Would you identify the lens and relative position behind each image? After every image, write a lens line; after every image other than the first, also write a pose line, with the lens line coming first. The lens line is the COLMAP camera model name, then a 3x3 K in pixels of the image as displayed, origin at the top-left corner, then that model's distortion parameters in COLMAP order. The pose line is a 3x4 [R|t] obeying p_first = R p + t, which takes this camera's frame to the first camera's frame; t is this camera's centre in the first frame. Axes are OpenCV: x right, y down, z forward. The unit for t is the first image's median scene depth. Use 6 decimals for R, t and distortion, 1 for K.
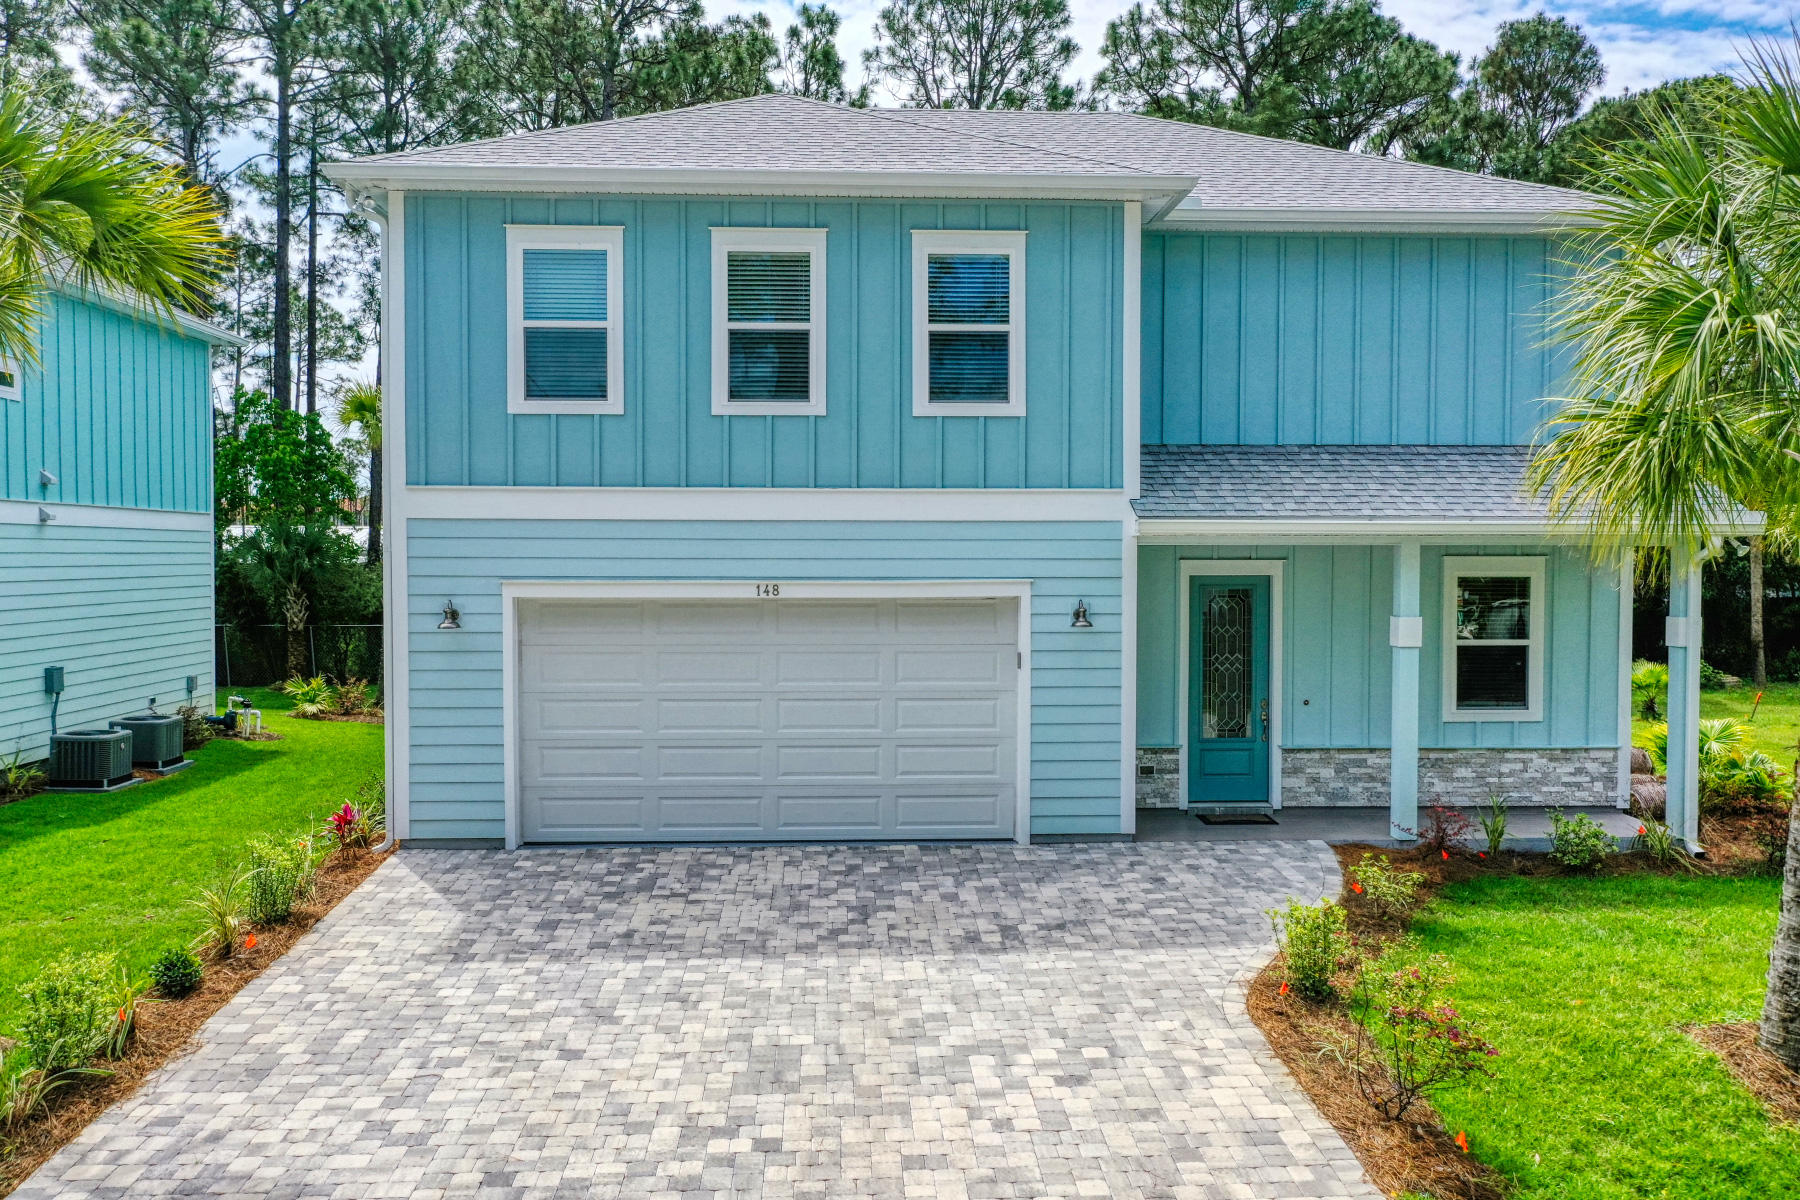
lens RADIAL K [[1425.0, 0, 897.4], [0, 1425.0, 595.3], [0, 0, 1]] dist [0.012047, -0.002551]
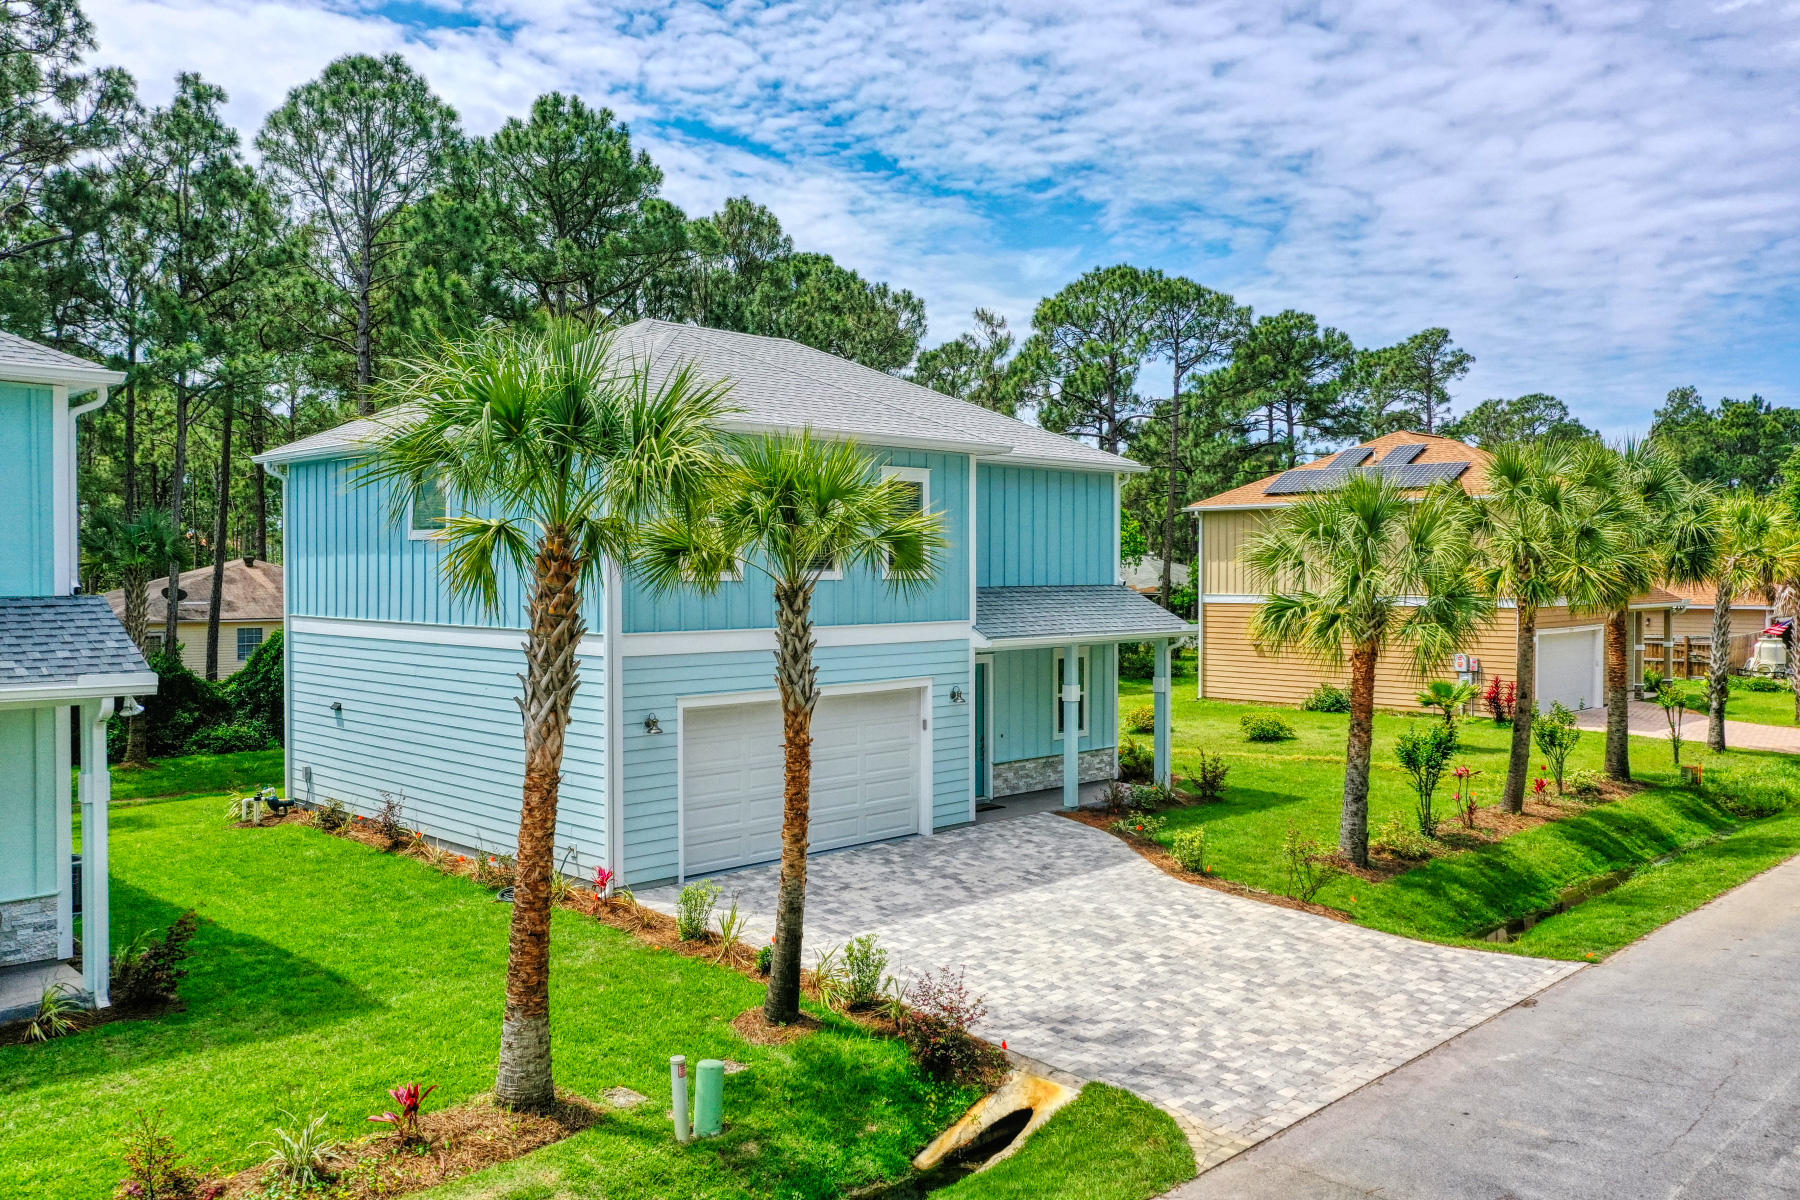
lens RADIAL K [[1425.0, 0, 897.4], [0, 1425.0, 595.3], [0, 0, 1]] dist [0.012047, -0.002551]
pose [[0.740878, -0.013950, 0.671495, -1.284988], [0.020771, 0.999782, -0.002147, -0.124964], [-0.671319, 0.015538, 0.741006, -0.259010]]
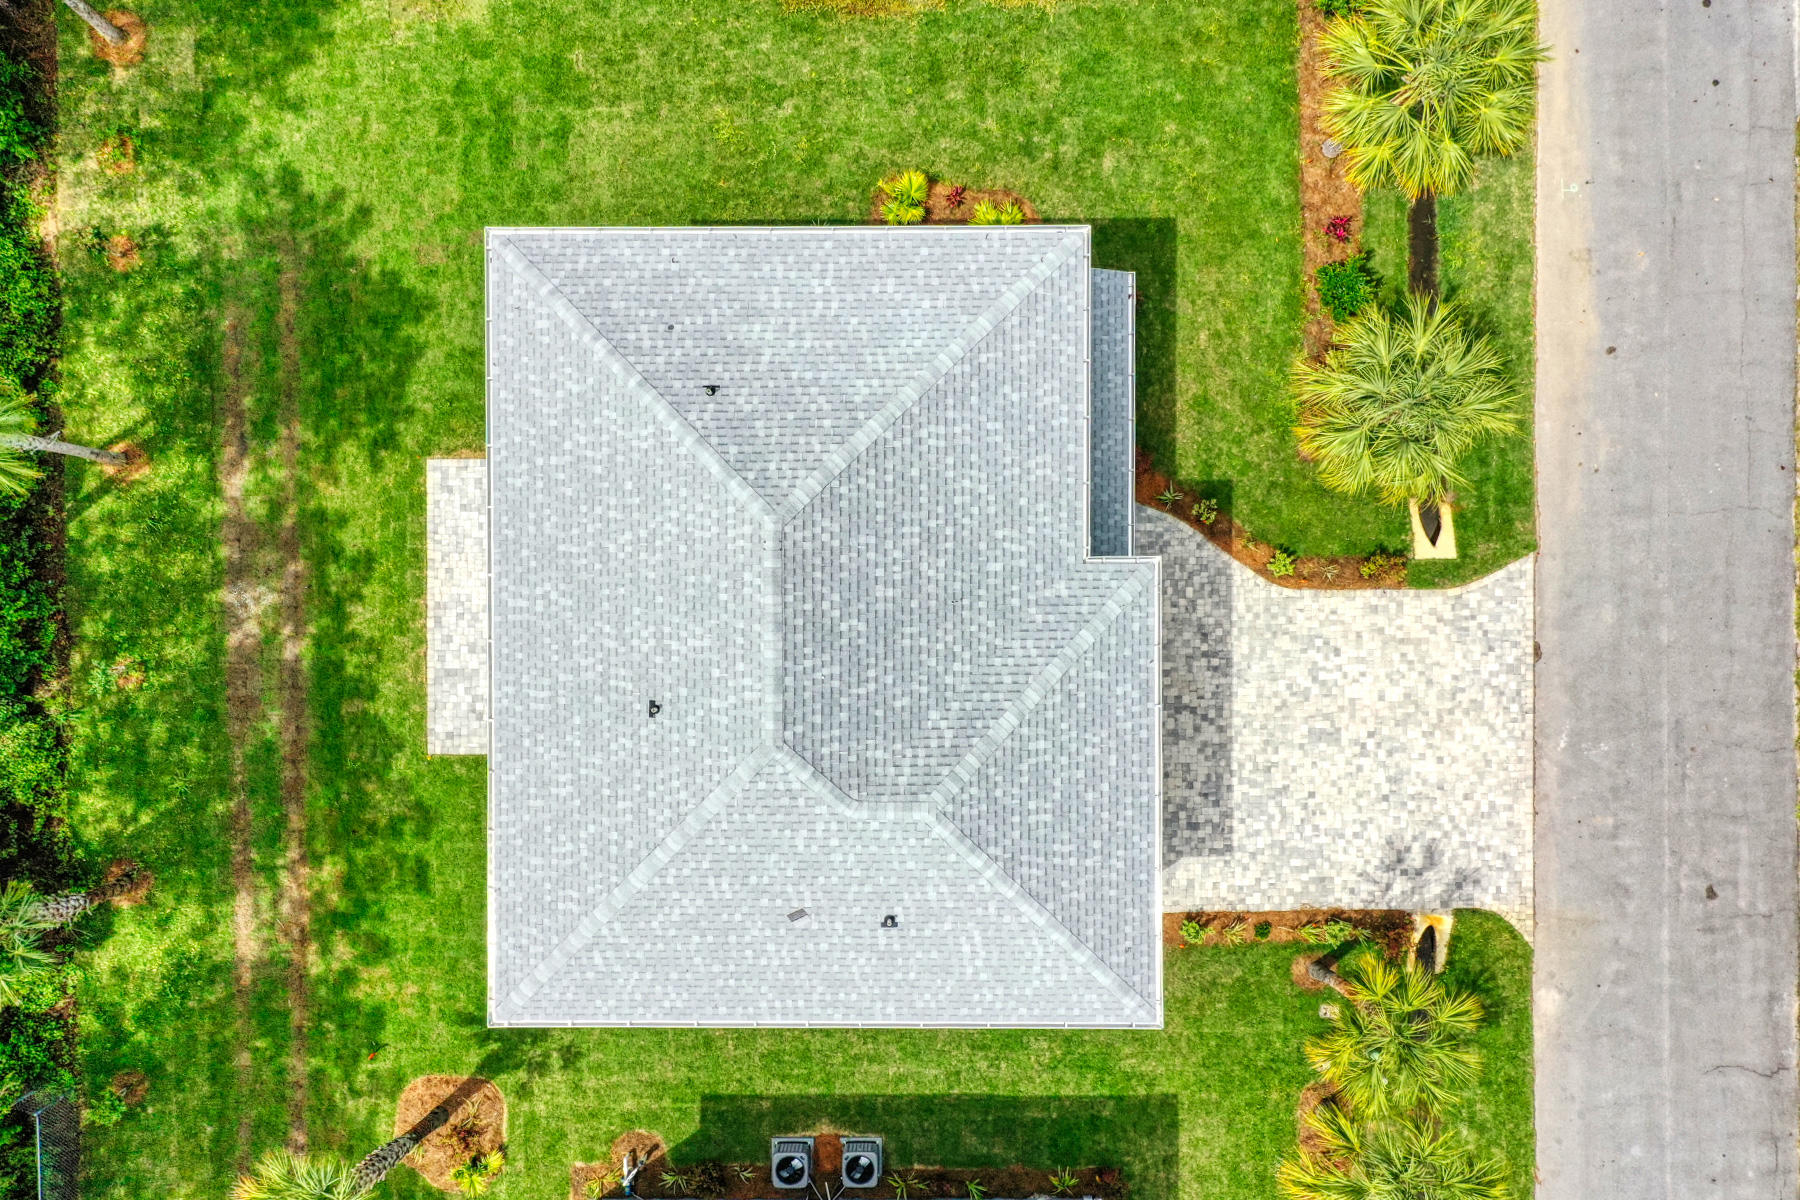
lens RADIAL K [[1425.0, 0, 897.4], [0, 1425.0, 595.3], [0, 0, 1]] dist [0.012047, -0.002551]
pose [[0.040918, -0.998973, -0.019469, 0.217073], [0.043527, -0.017684, 0.998896, -2.464094], [-0.998214, -0.041720, 0.042759, 1.468174]]
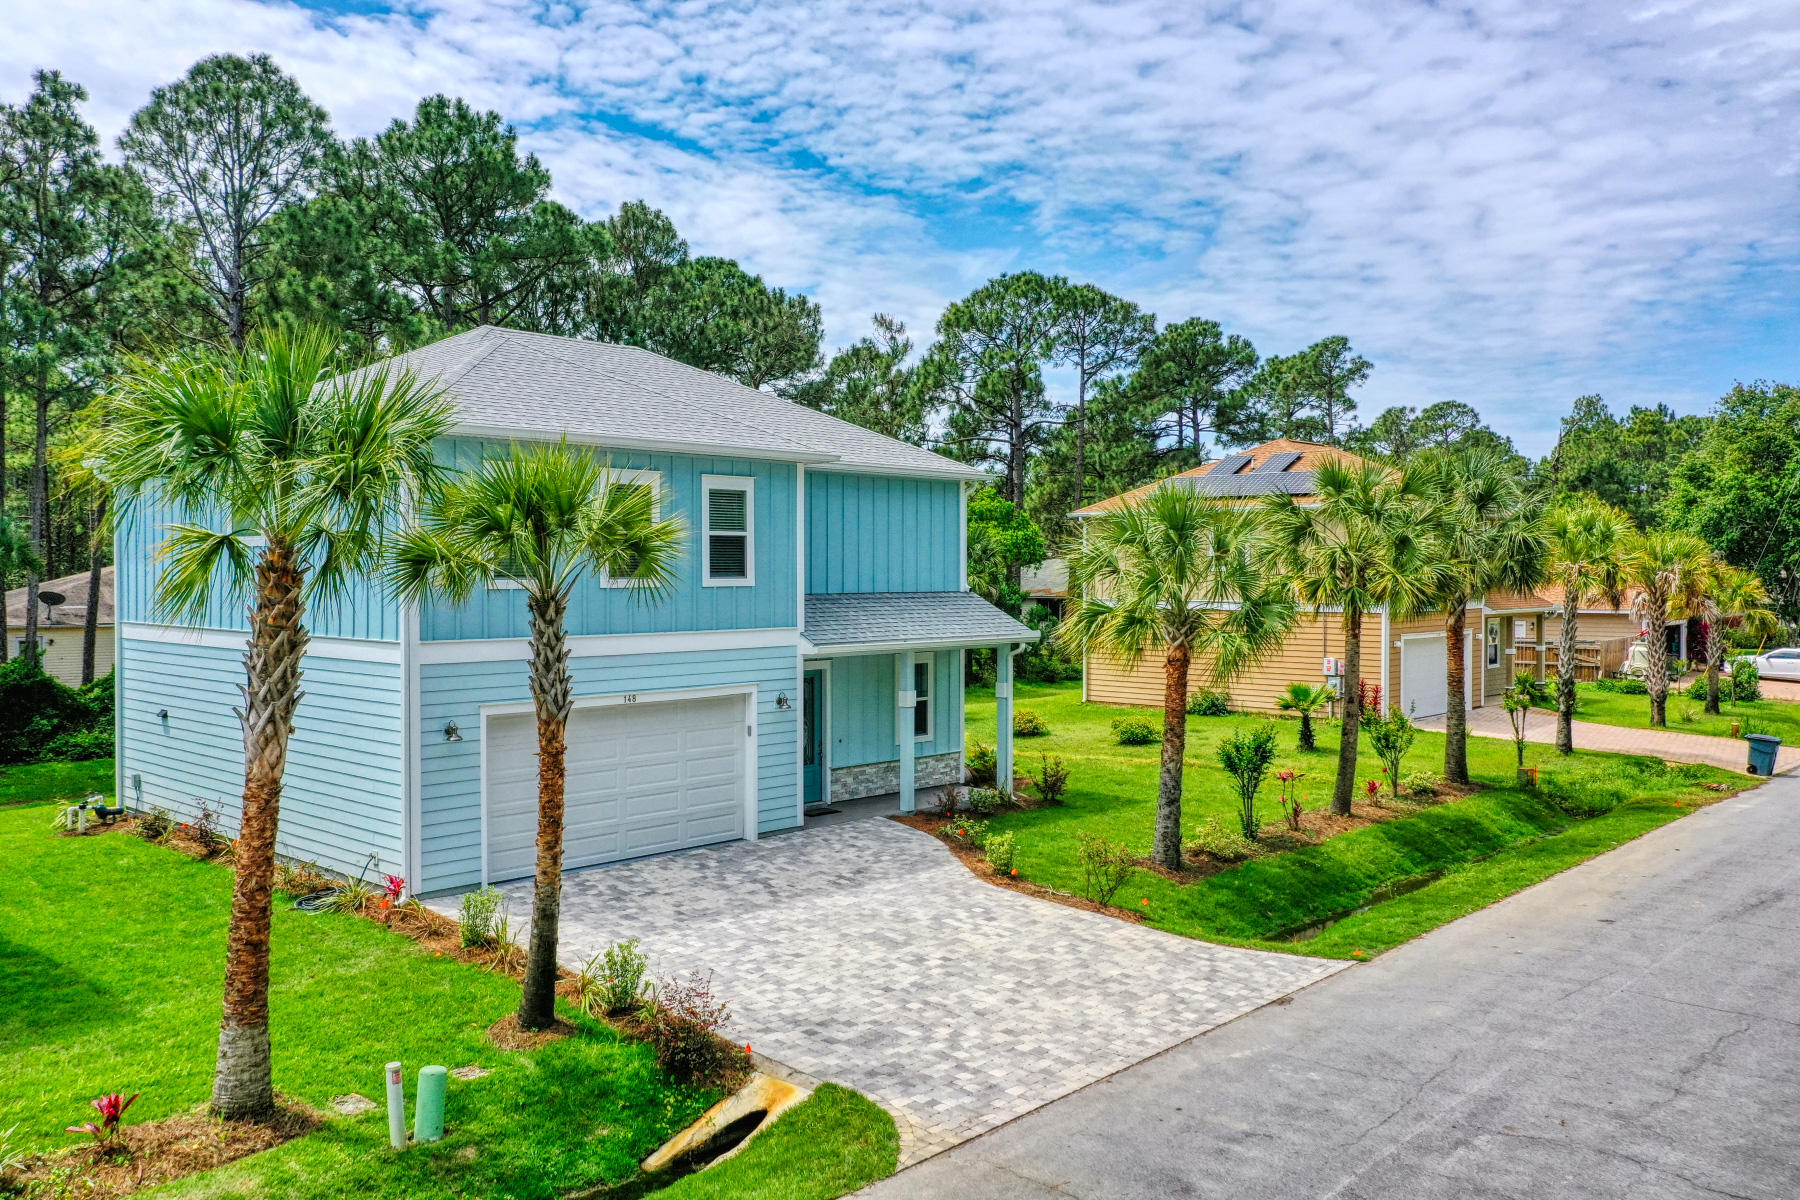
lens RADIAL K [[1426.5, 0, 894.7], [0, 1426.5, 592.5], [0, 0, 1]] dist [0.010913, 0.002343]
pose [[0.716244, -0.010951, 0.697764, -1.174436], [0.020026, 0.999788, -0.004865, -0.128461], [-0.697563, 0.017458, 0.716311, -0.395470]]
